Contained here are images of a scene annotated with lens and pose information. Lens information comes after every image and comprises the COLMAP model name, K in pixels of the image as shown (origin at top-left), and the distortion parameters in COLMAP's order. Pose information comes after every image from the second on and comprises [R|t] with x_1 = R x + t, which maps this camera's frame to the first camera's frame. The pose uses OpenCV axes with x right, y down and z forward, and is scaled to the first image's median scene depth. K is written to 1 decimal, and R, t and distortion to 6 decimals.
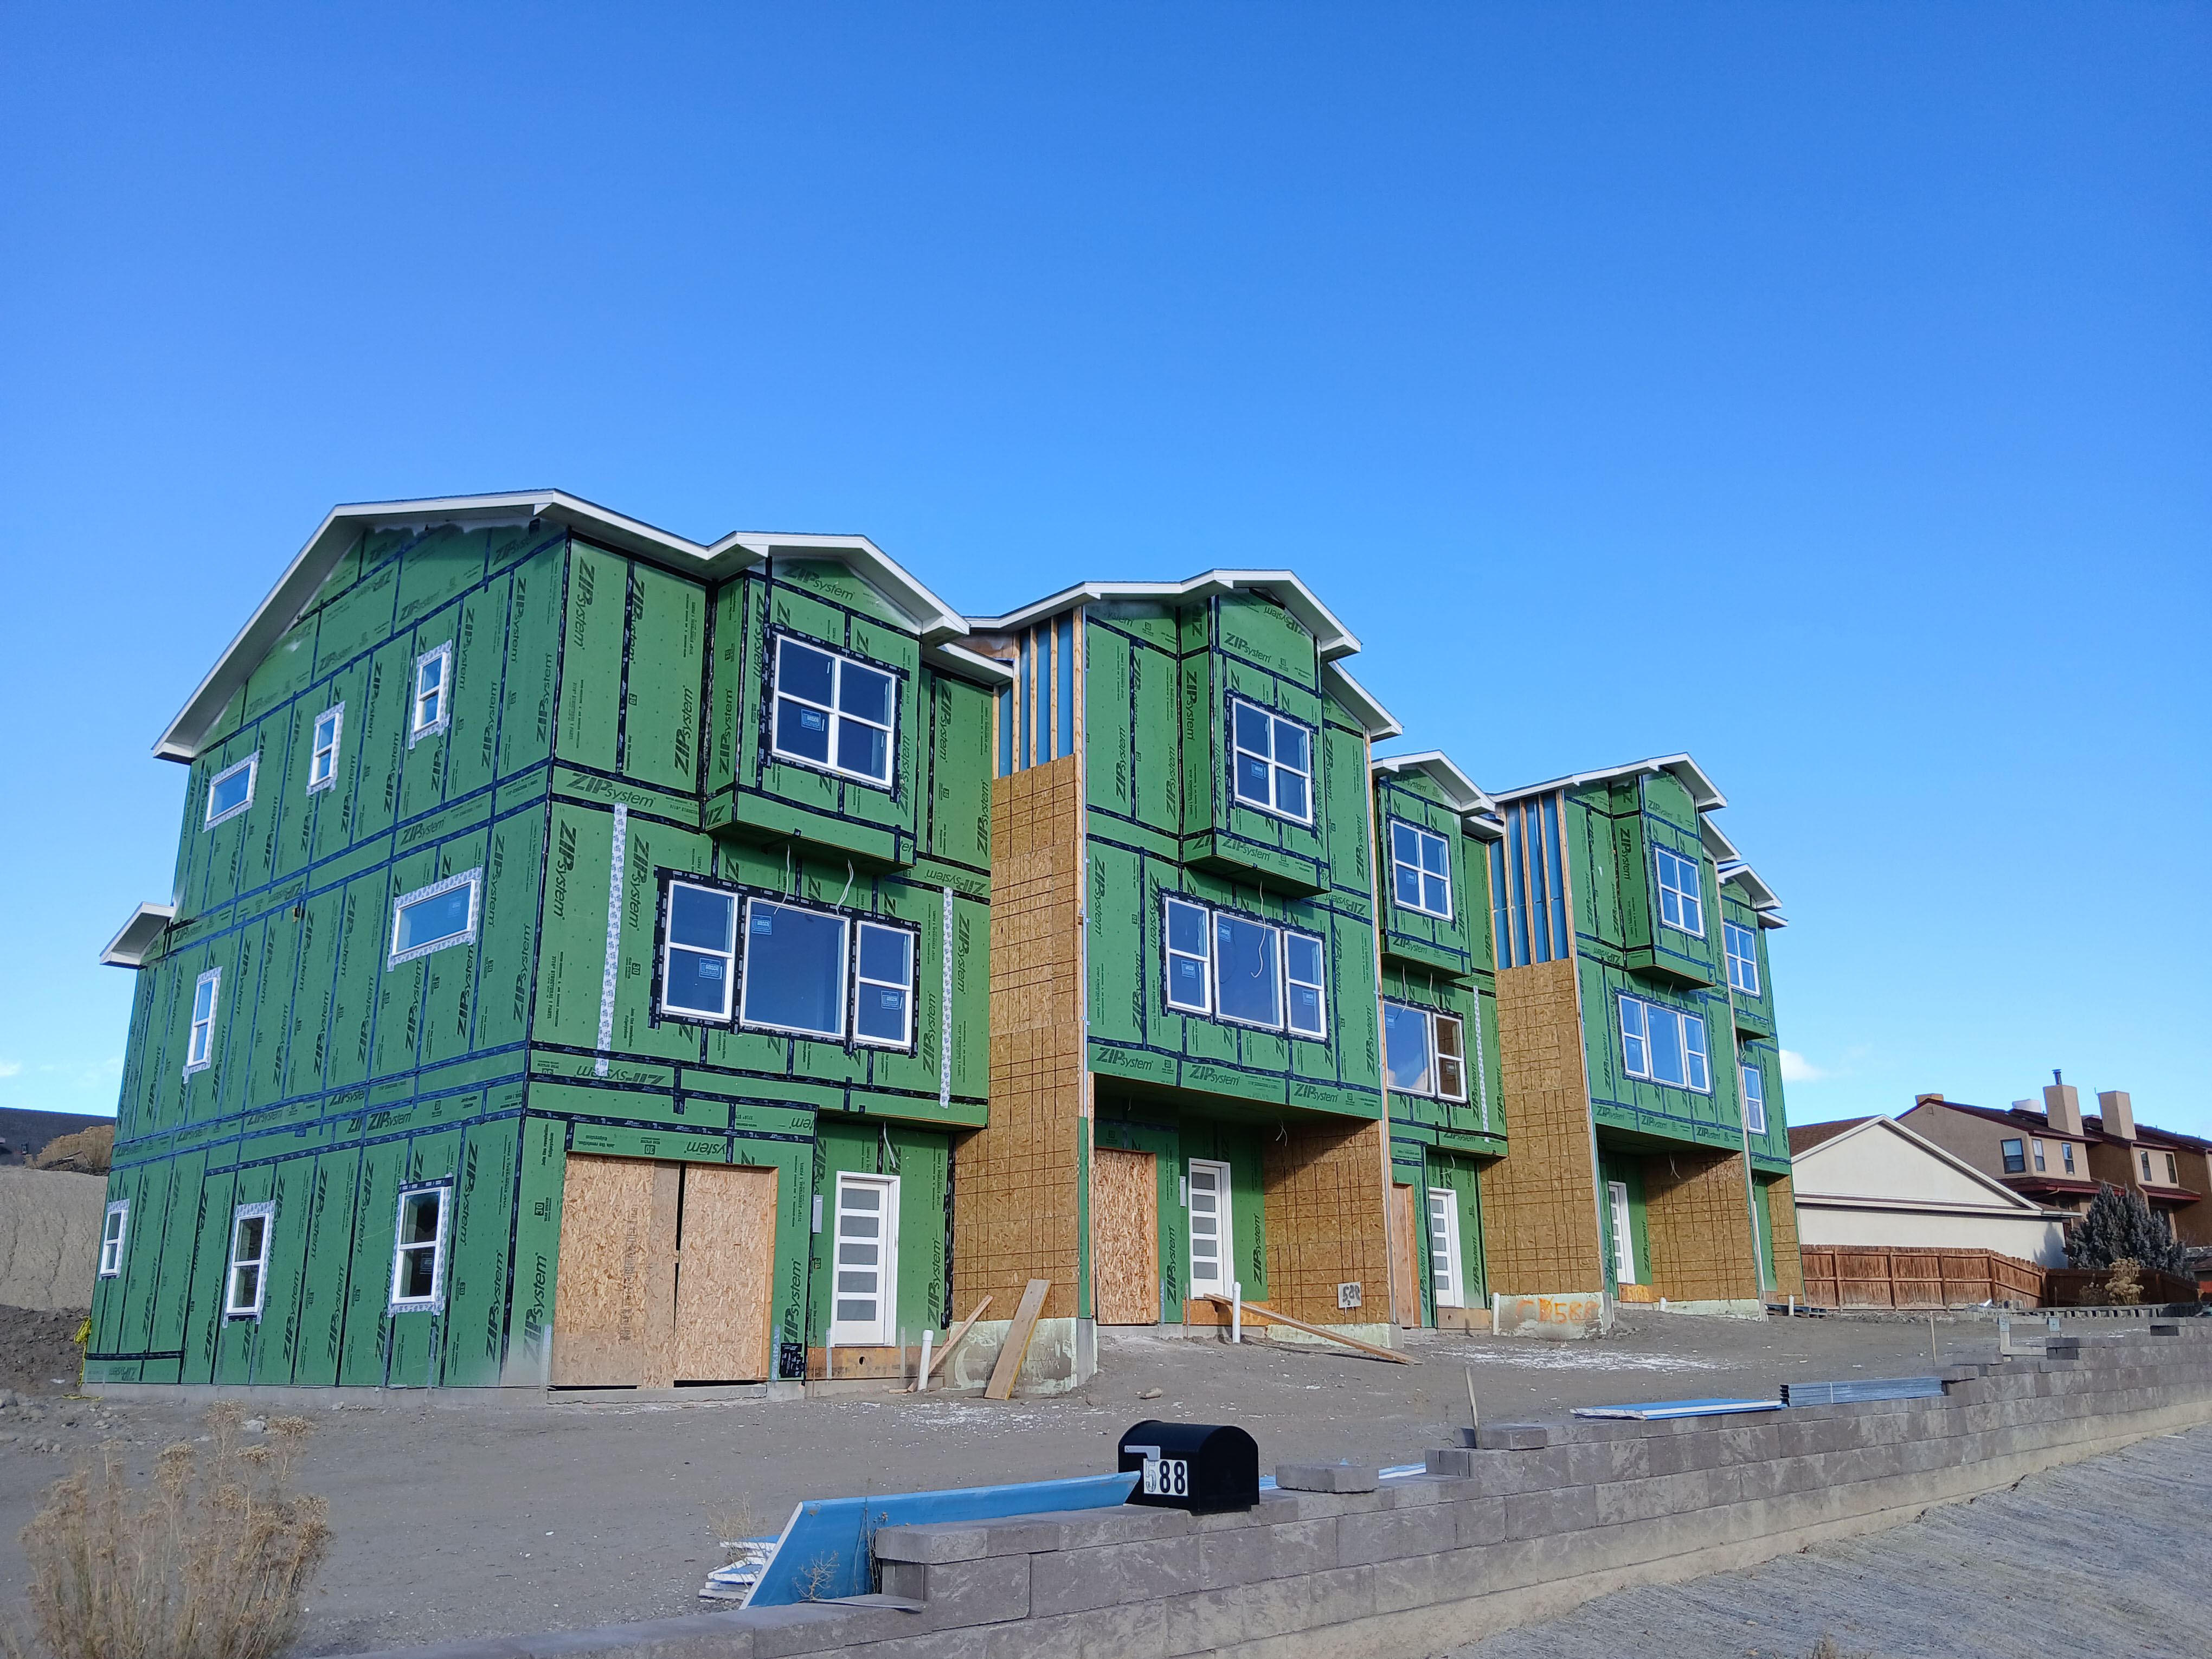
lens RADIAL K [[1699.1, 0, 1115.3], [0, 1699.1, 852.1], [0, 0, 1]] dist [0.060315, -0.124572]
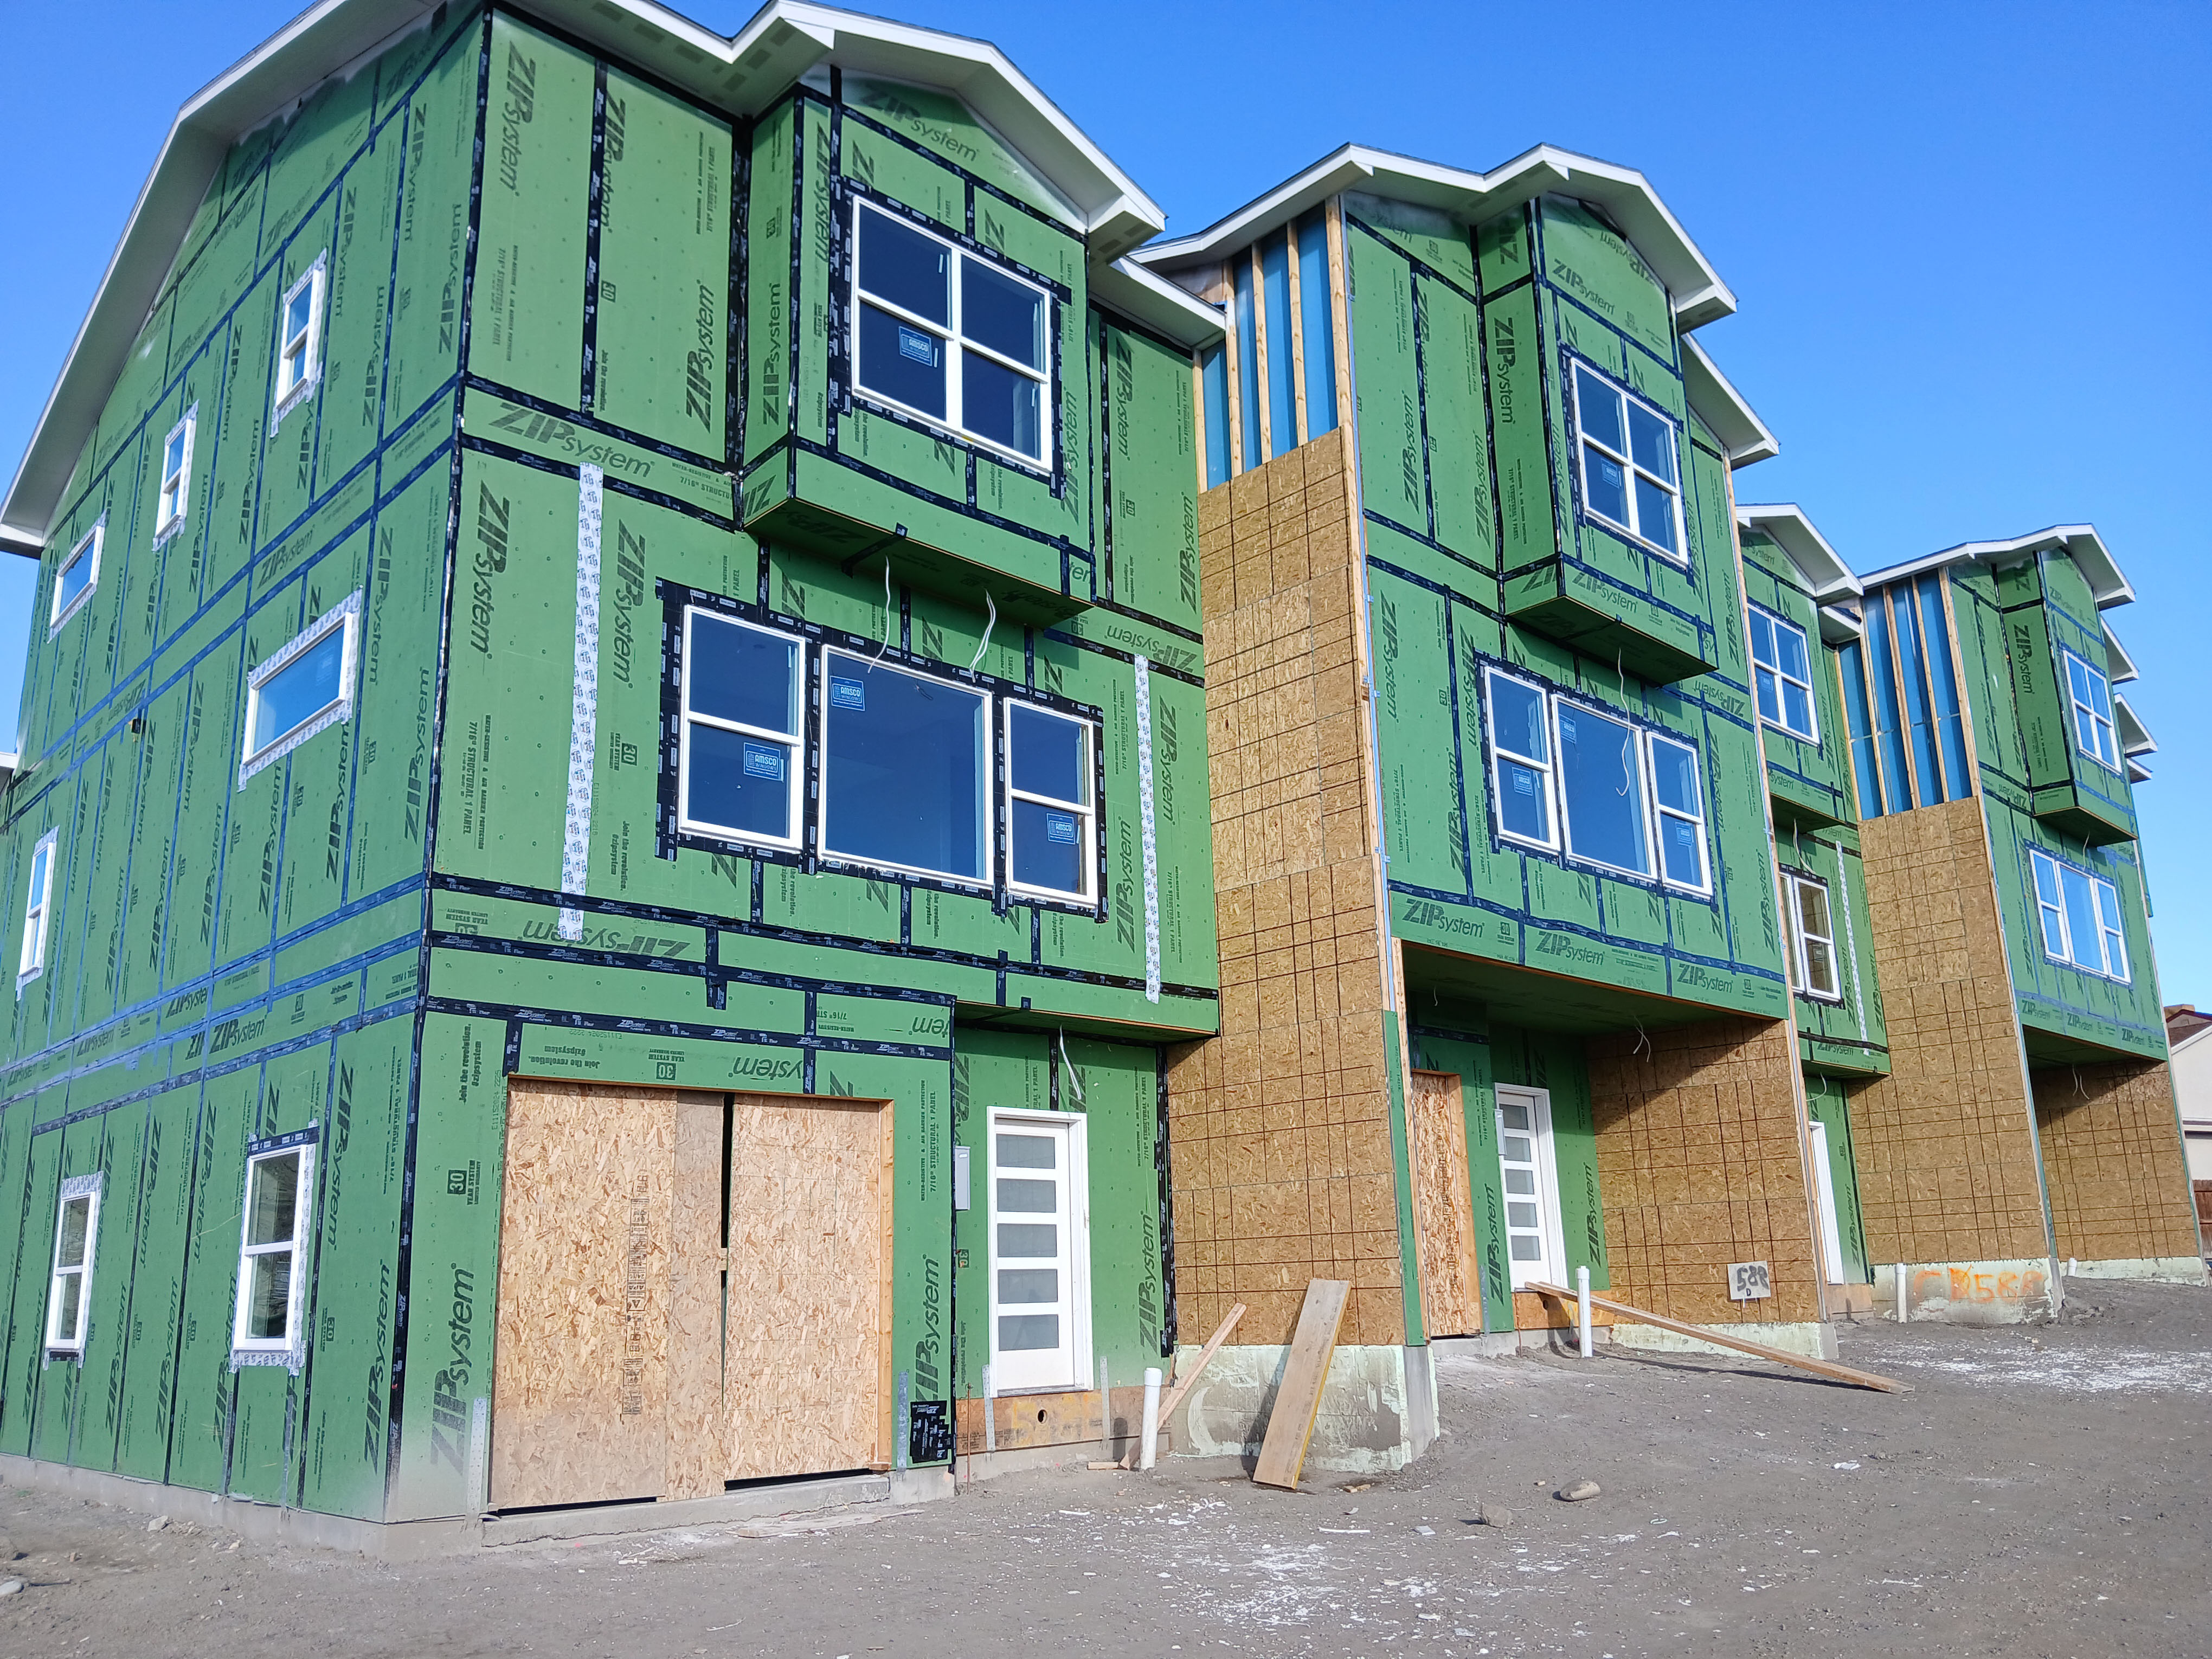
lens RADIAL K [[1699.1, 0, 1100.1], [0, 1699.1, 879.6], [0, 0, 1]] dist [0.060315, -0.124572]
pose [[0.997528, -0.030113, -0.063484, -0.074624], [0.033003, 0.998443, 0.044976, 0.072788], [0.062031, -0.046960, 0.996969, 0.363528]]
